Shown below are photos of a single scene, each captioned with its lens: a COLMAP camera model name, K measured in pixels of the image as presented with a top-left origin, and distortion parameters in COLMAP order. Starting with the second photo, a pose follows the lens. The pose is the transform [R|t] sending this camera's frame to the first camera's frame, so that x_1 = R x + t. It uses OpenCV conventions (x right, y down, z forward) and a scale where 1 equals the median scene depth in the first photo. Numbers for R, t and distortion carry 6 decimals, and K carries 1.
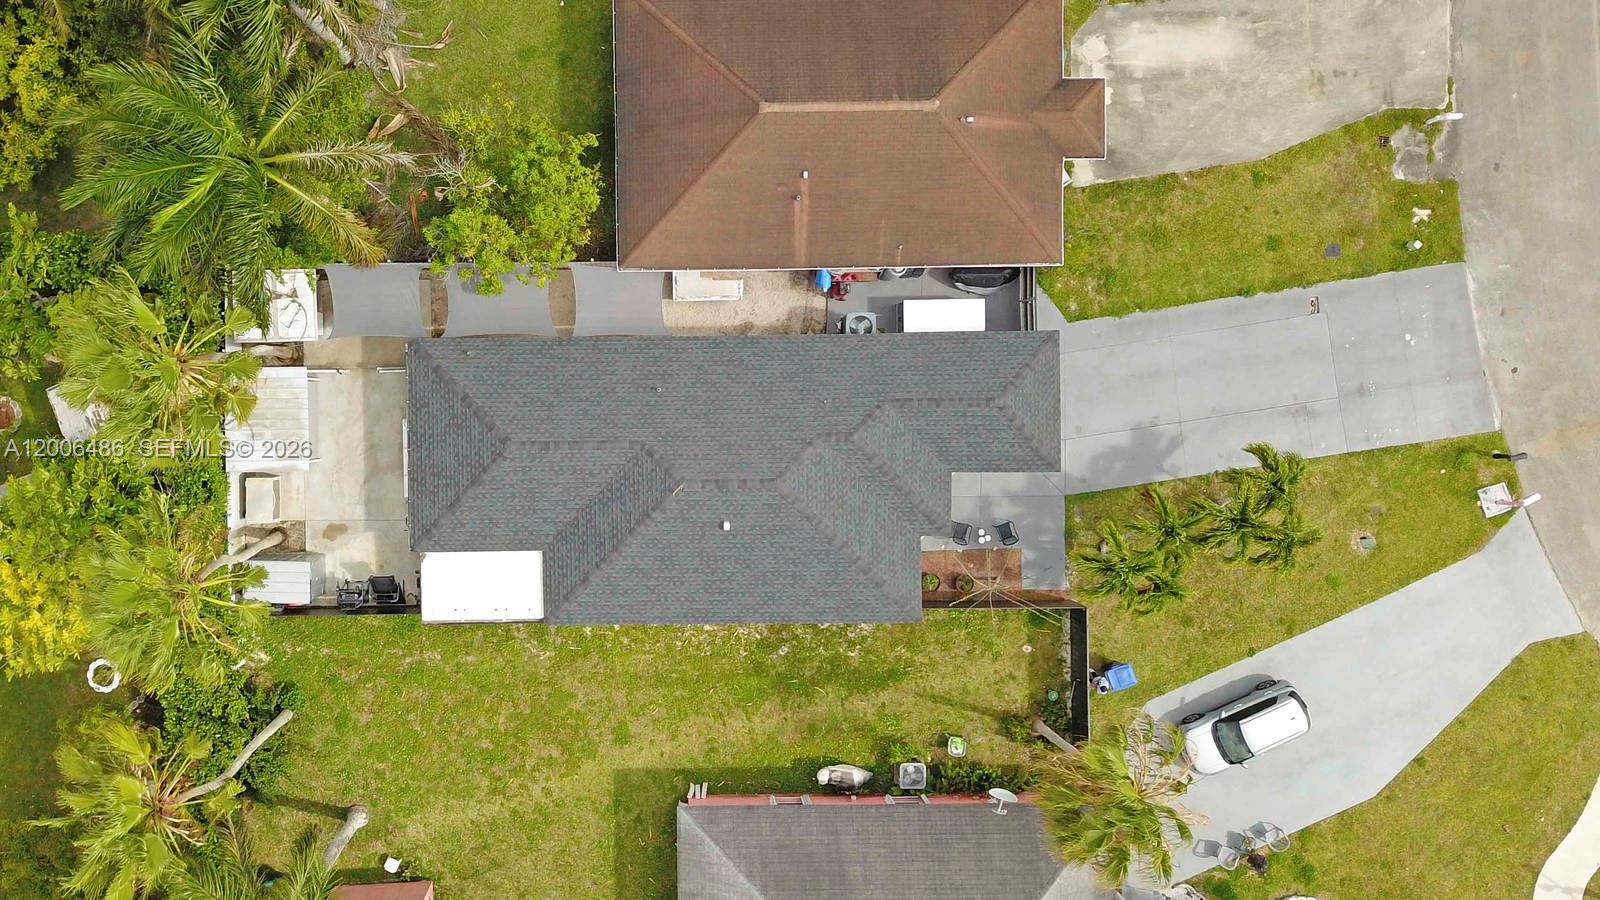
lens RADIAL K [[1304.9, 0, 800.4], [0, 1304.9, 442.1], [0, 0, 1]] dist [-0.002145, -0.000227]
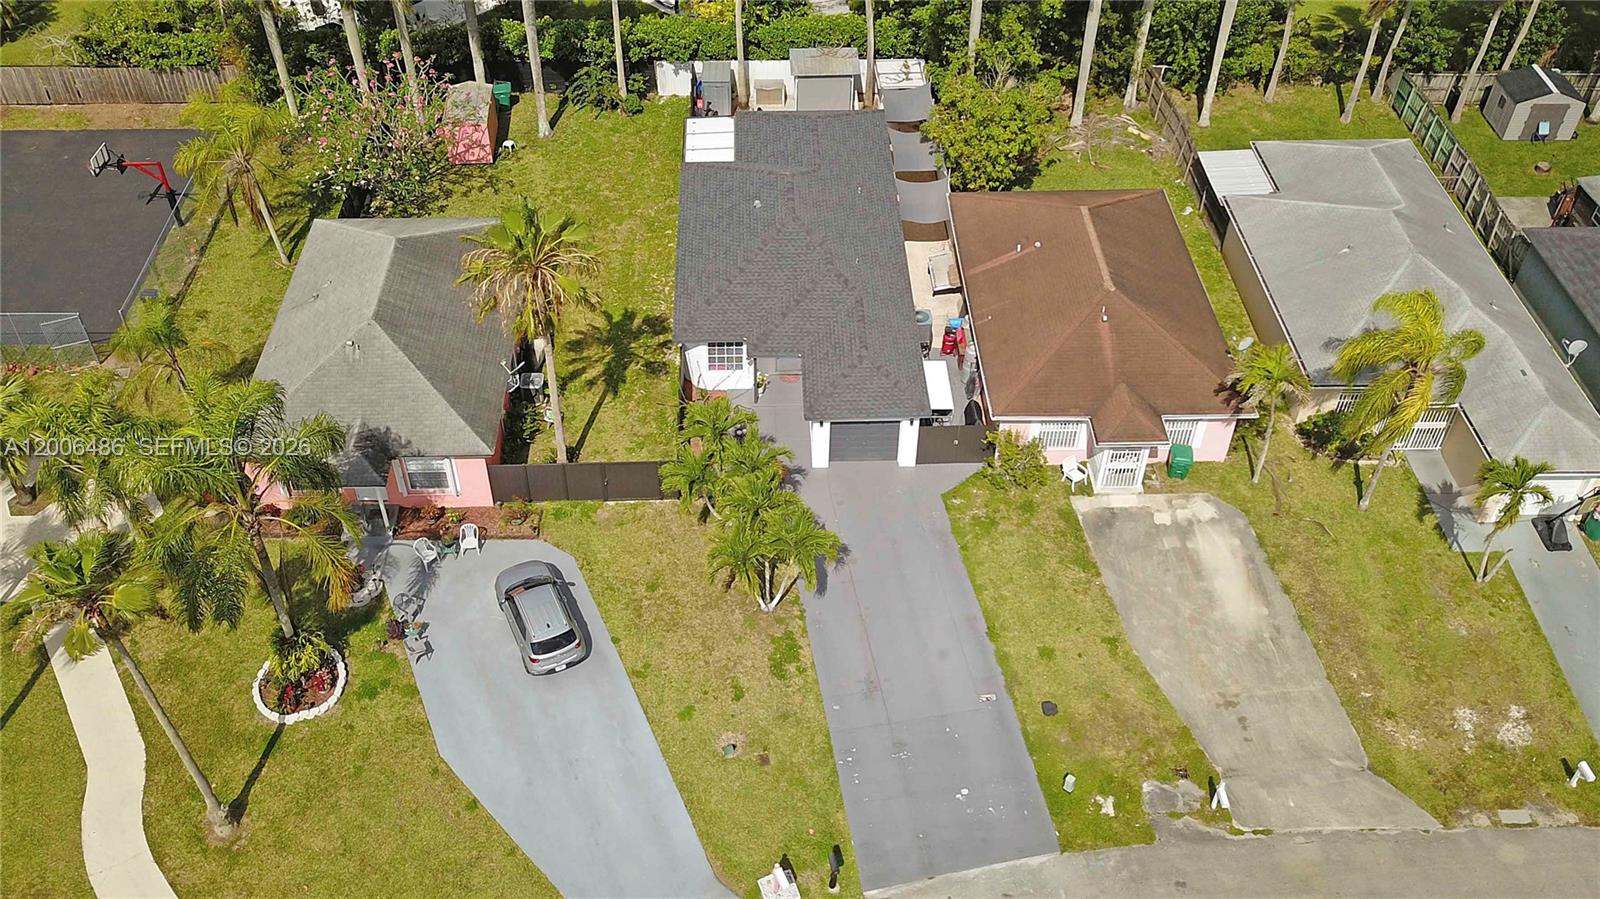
lens RADIAL K [[1258.2, 0, 792.3], [0, 1258.2, 449.1], [0, 0, 1]] dist [-0.000528, -0.000735]
pose [[0.019656, 0.730302, -0.682842, 0.871508], [-0.999625, 0.001317, -0.027365, 0.057135], [-0.019085, 0.683123, 0.730054, 0.232607]]
